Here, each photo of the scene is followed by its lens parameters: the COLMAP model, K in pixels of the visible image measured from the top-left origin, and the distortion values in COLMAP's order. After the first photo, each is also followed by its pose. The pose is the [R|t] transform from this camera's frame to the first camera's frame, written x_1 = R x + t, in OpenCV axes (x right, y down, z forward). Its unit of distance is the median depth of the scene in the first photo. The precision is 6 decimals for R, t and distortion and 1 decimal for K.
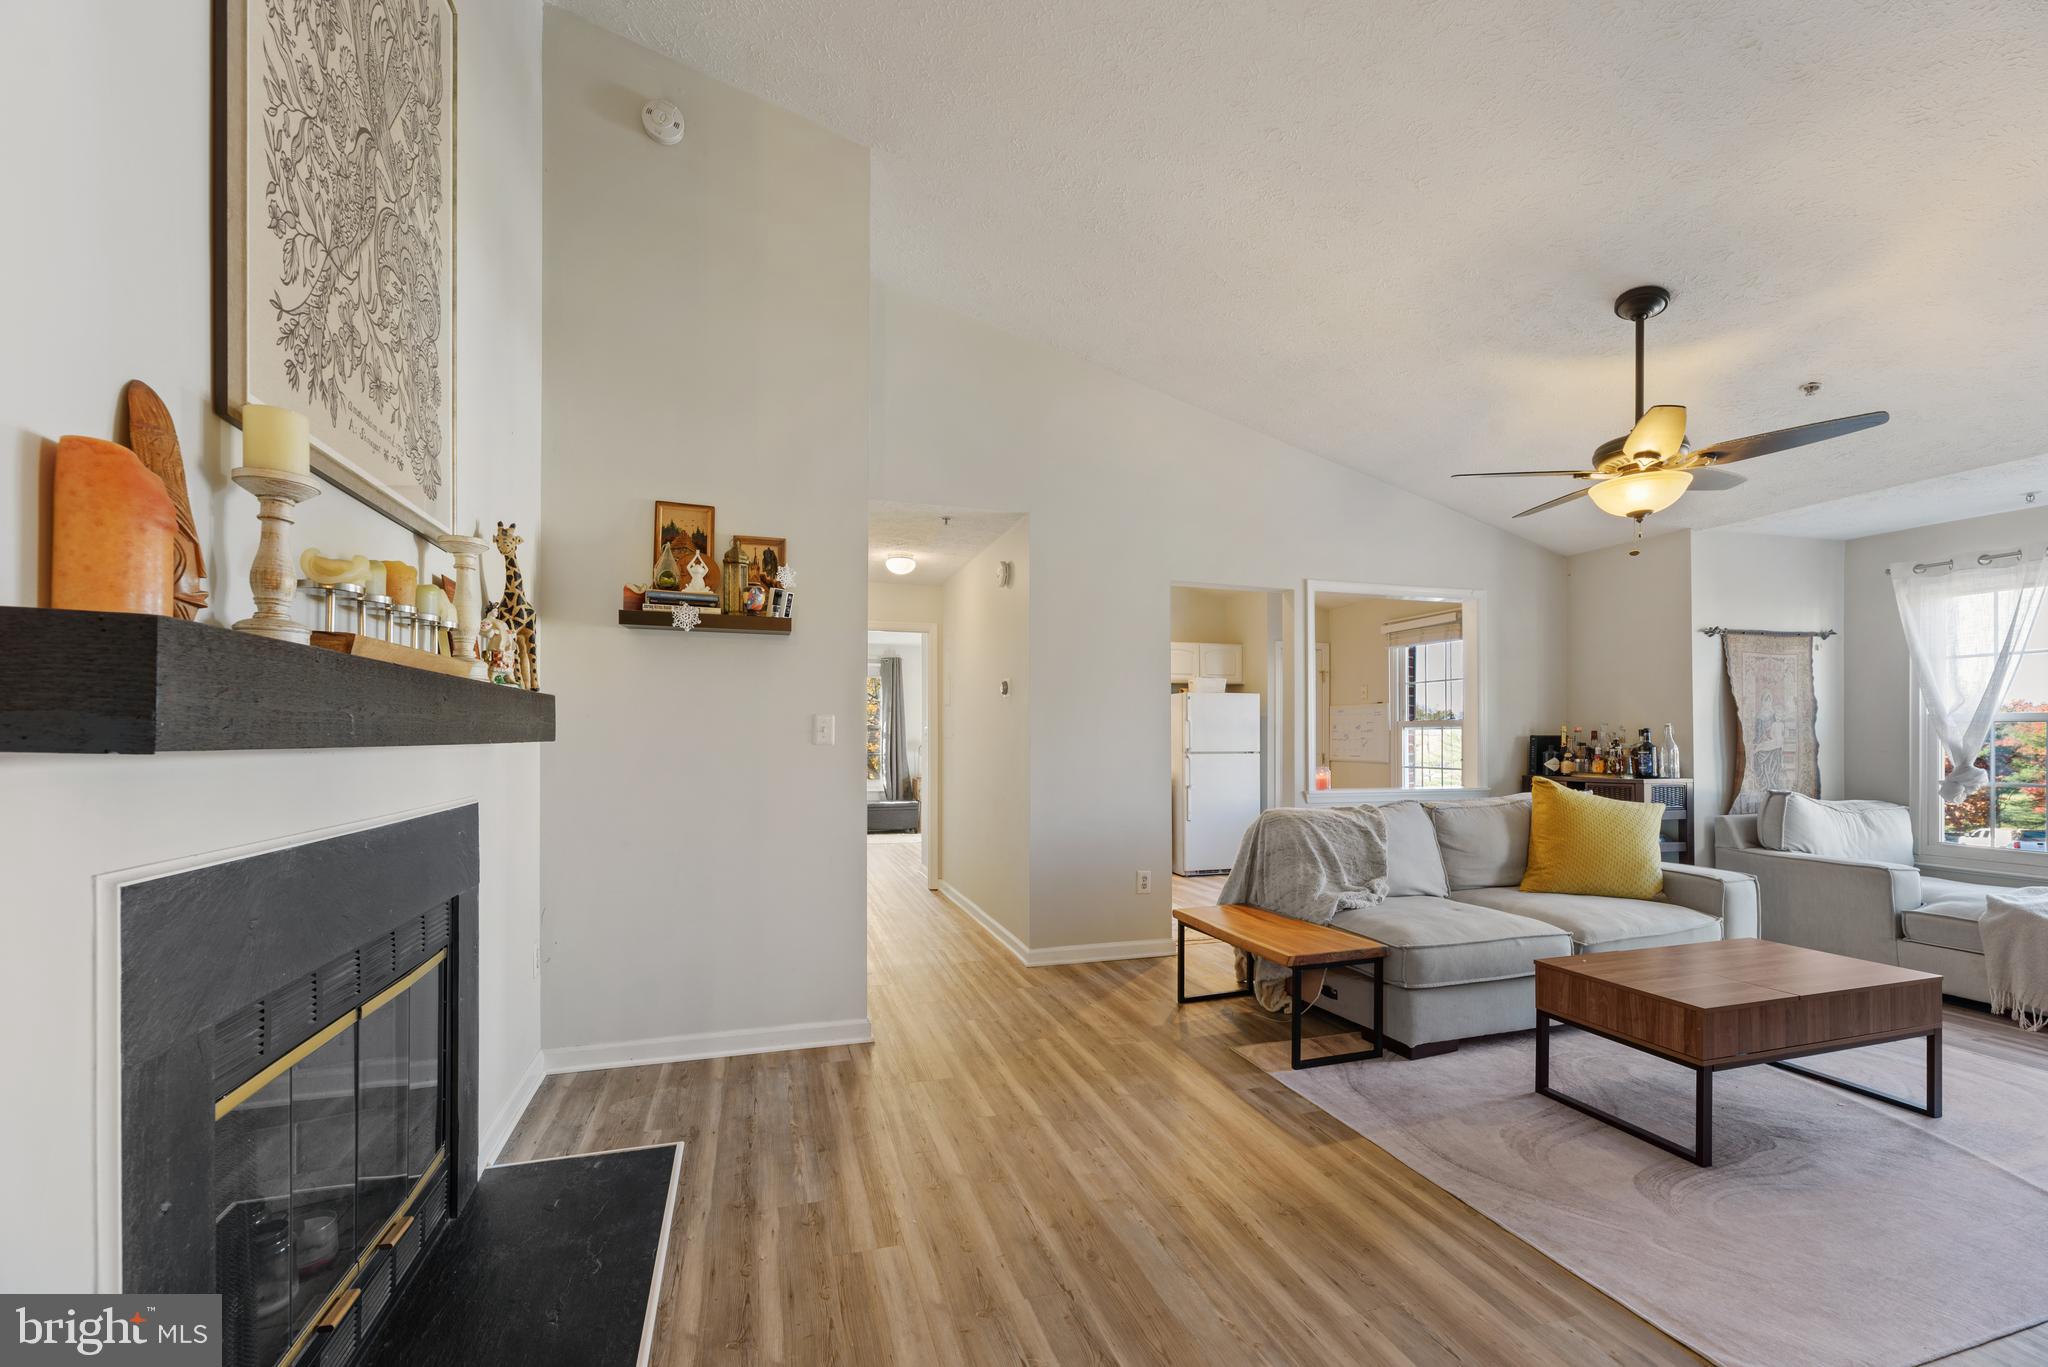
lens RADIAL K [[848.6, 0, 1011.5], [0, 848.6, 724.5], [0, 0, 1]] dist [0.000539, -0.000164]
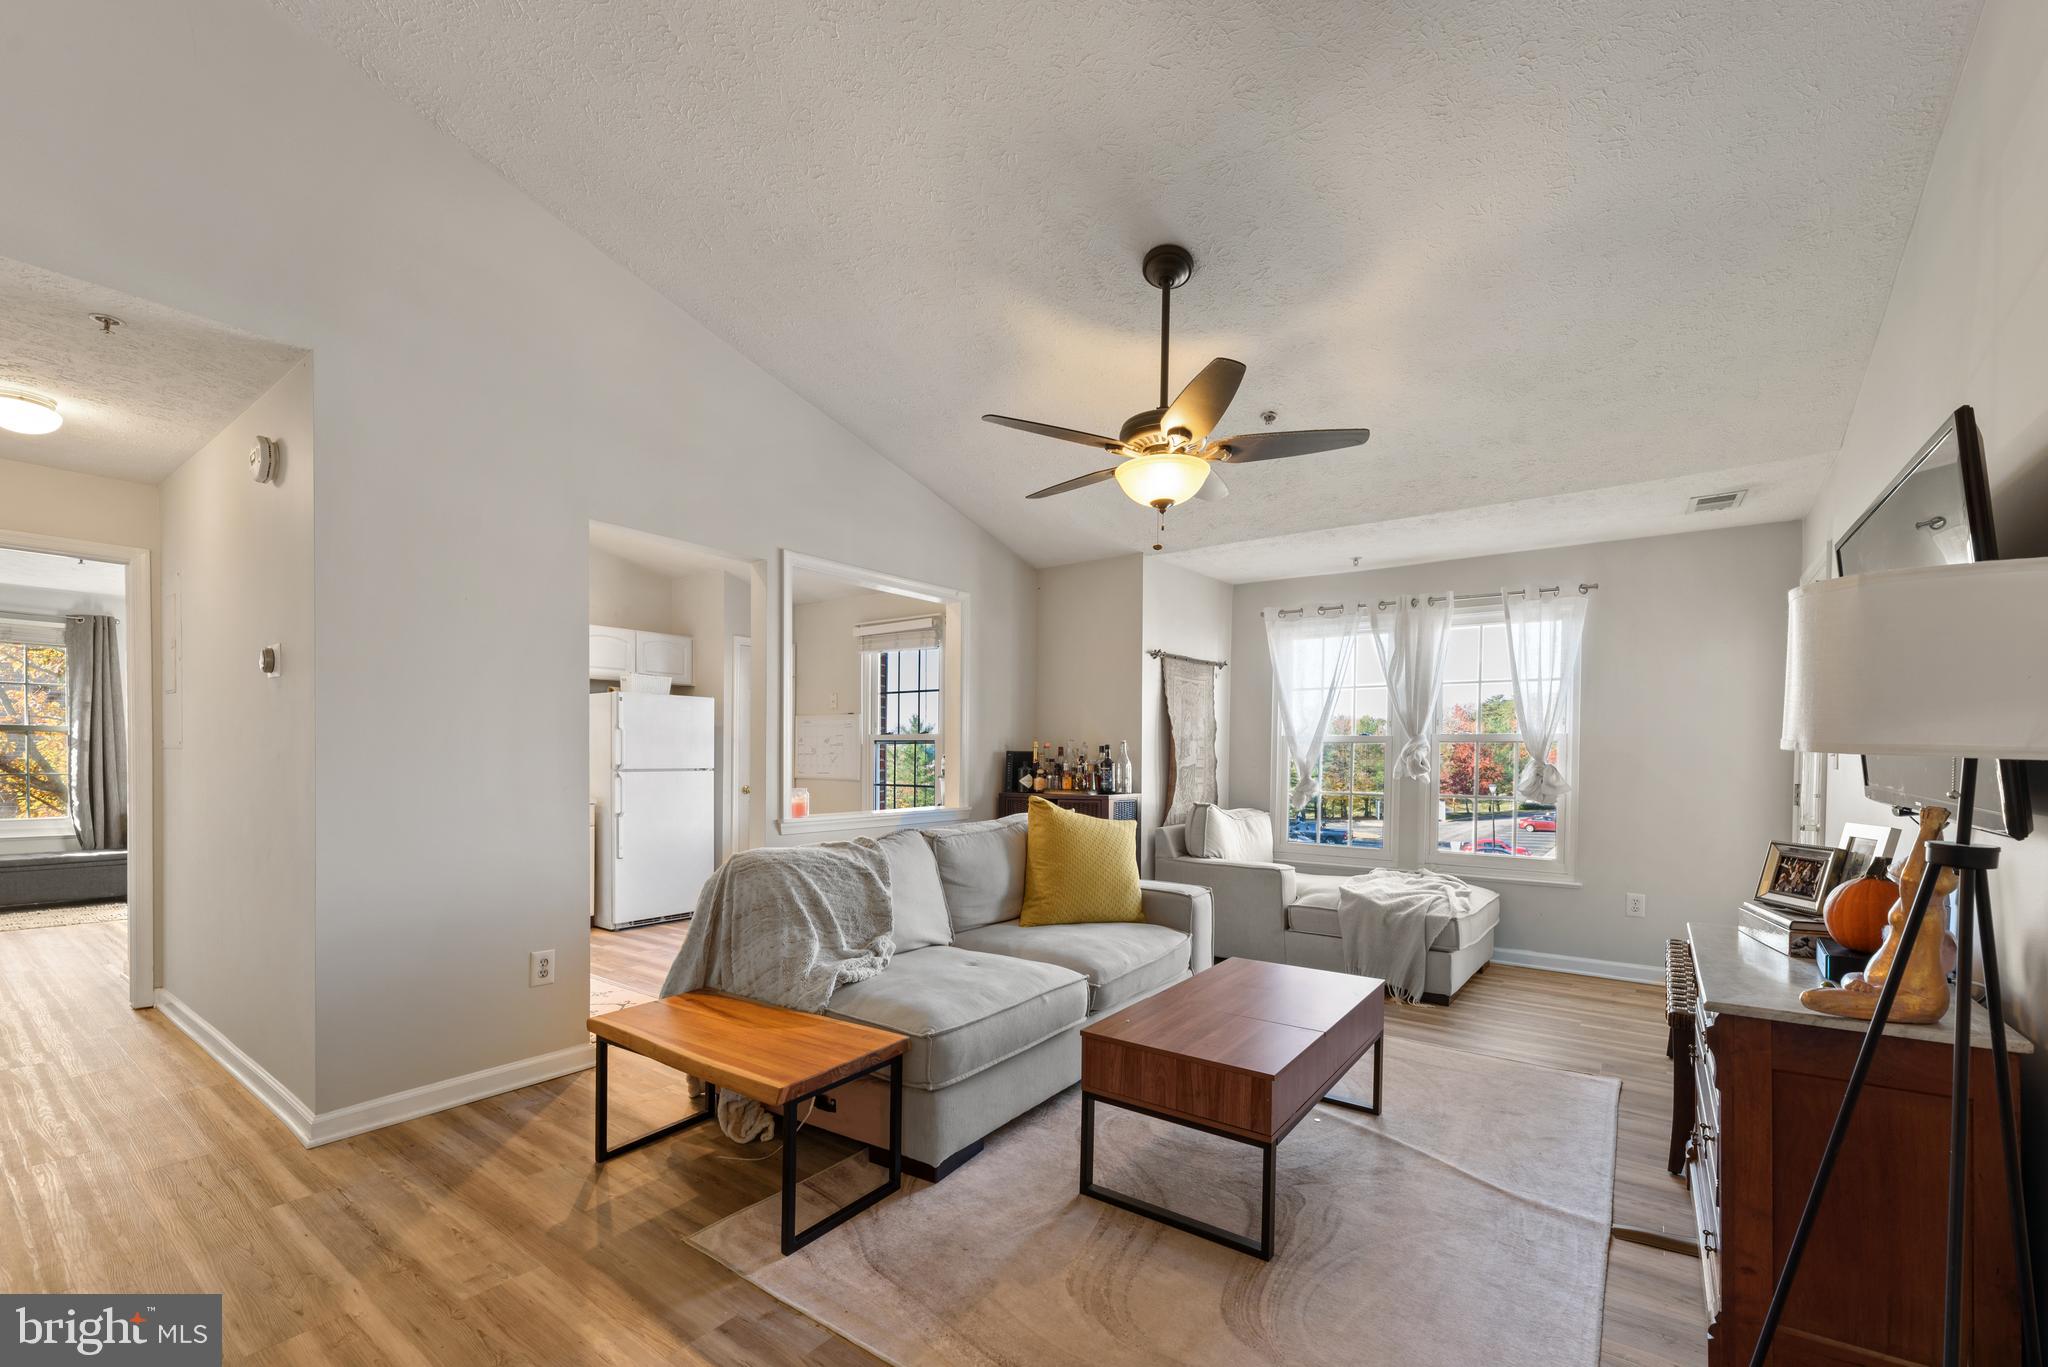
lens RADIAL K [[848.6, 0, 1023.9], [0, 848.6, 766.3], [0, 0, 1]] dist [0.000539, -0.000164]
pose [[0.798313, -0.003135, 0.602234, 0.066658], [-0.016547, 0.999495, 0.027138, 0.005122], [-0.602015, -0.031630, 0.797858, 0.292340]]
